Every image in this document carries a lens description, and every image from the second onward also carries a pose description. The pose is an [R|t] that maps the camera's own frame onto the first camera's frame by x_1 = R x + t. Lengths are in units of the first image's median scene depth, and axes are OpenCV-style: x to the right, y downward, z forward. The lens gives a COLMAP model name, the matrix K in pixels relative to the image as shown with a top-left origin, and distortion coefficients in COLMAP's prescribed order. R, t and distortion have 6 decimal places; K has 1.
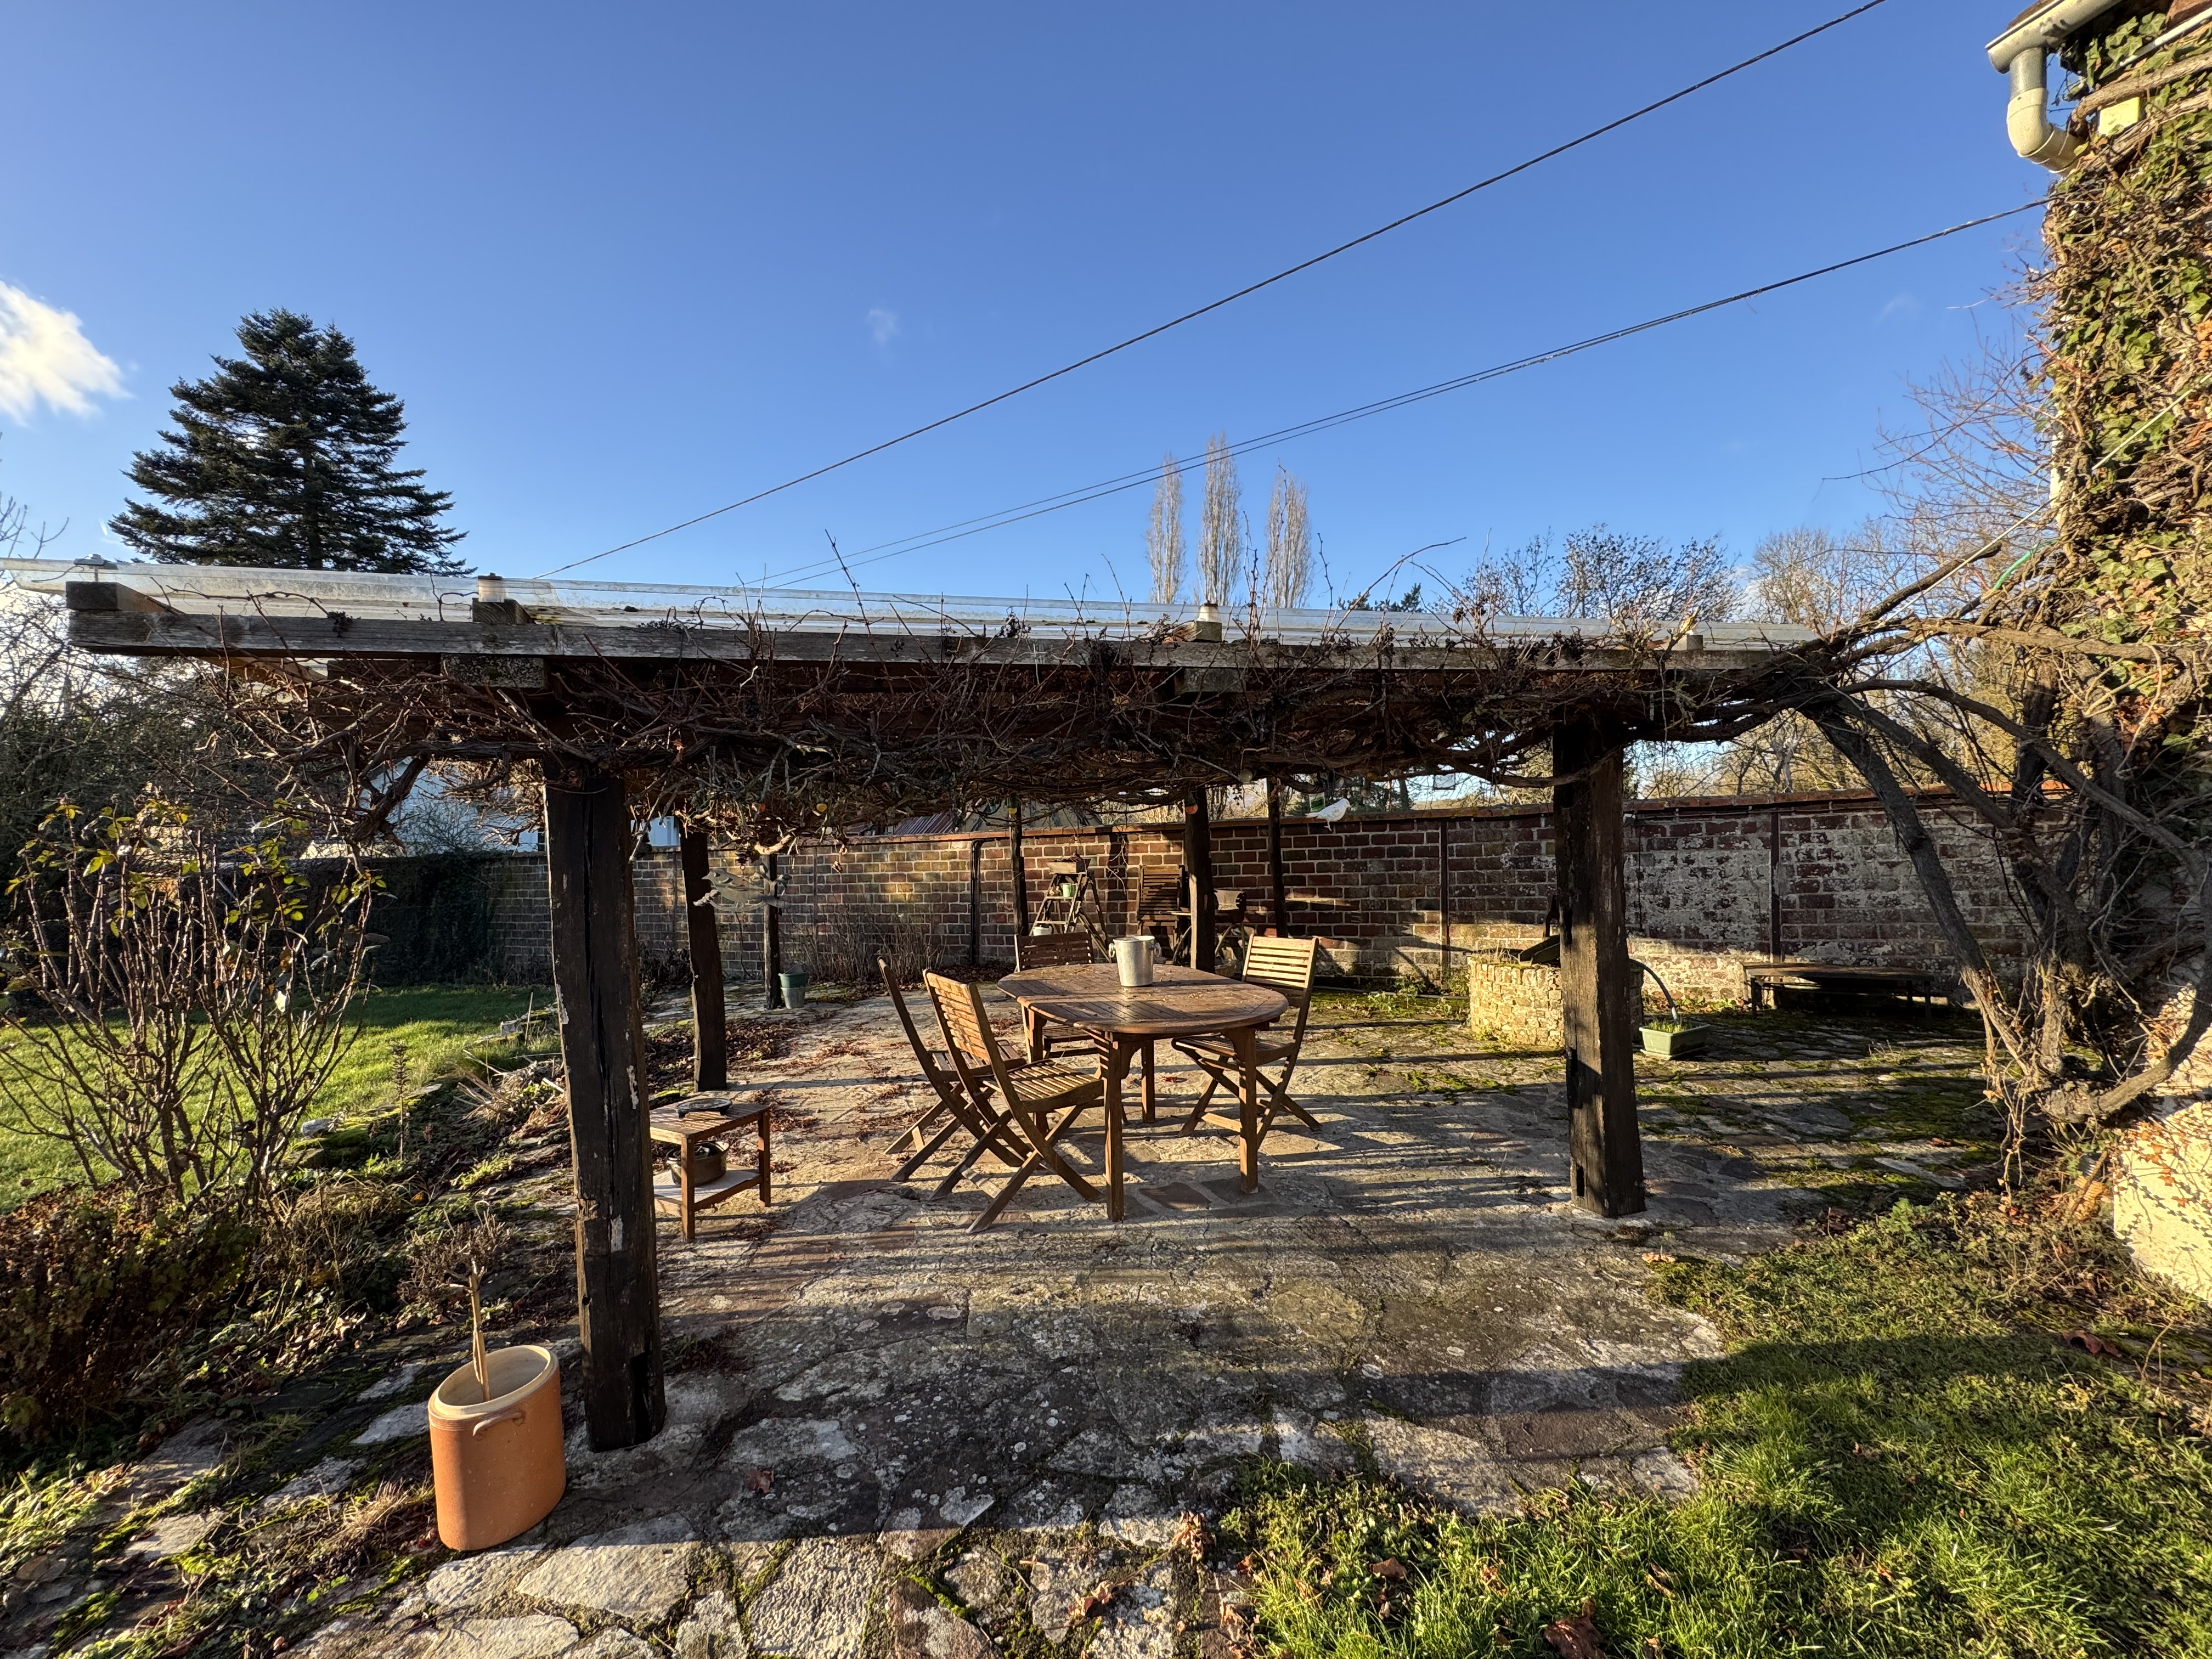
lens RADIAL K [[874.4, 0, 1108.0], [0, 874.4, 827.6], [0, 0, 1]] dist [-0.006736, 0.000300]
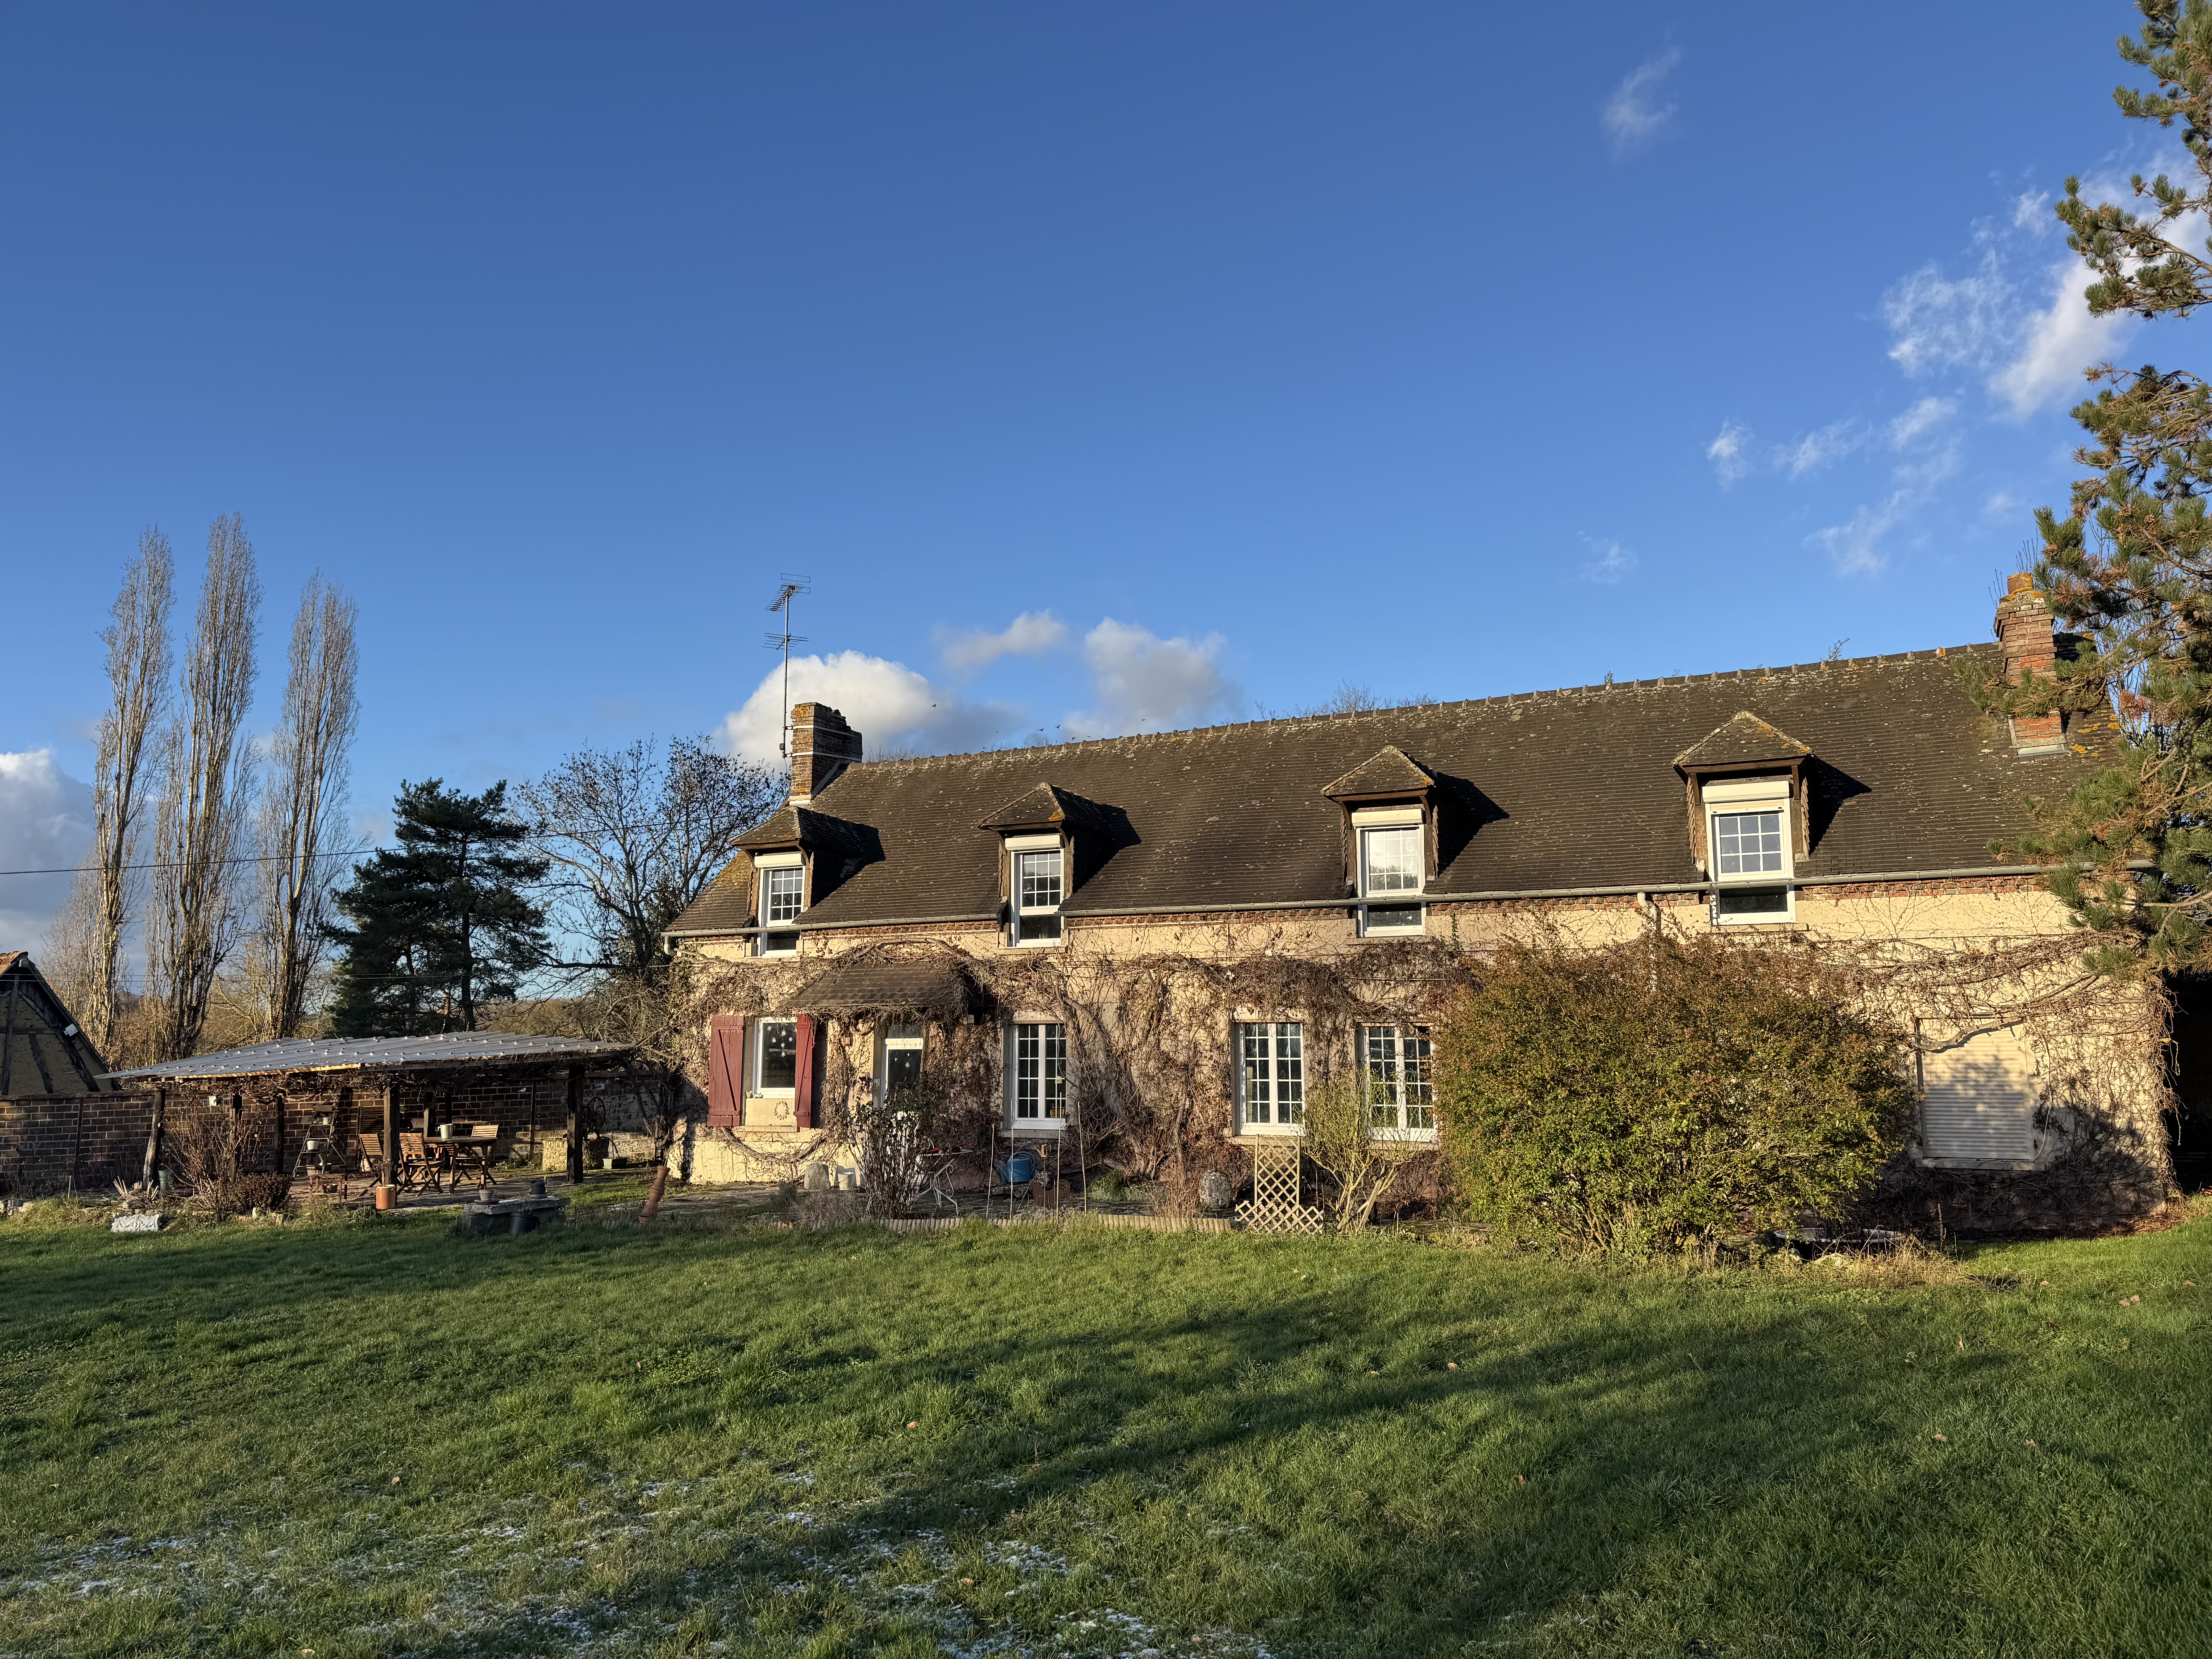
lens RADIAL K [[1543.3, 0, 1108.0], [0, 1543.3, 827.9], [0, 0, 1]] dist [0.003818, 0.000630]
pose [[0.742464, 0.092549, 0.663463, -0.197599], [0.007701, 0.989166, -0.146599, -0.009661], [-0.669842, 0.113954, 0.733707, -0.483293]]
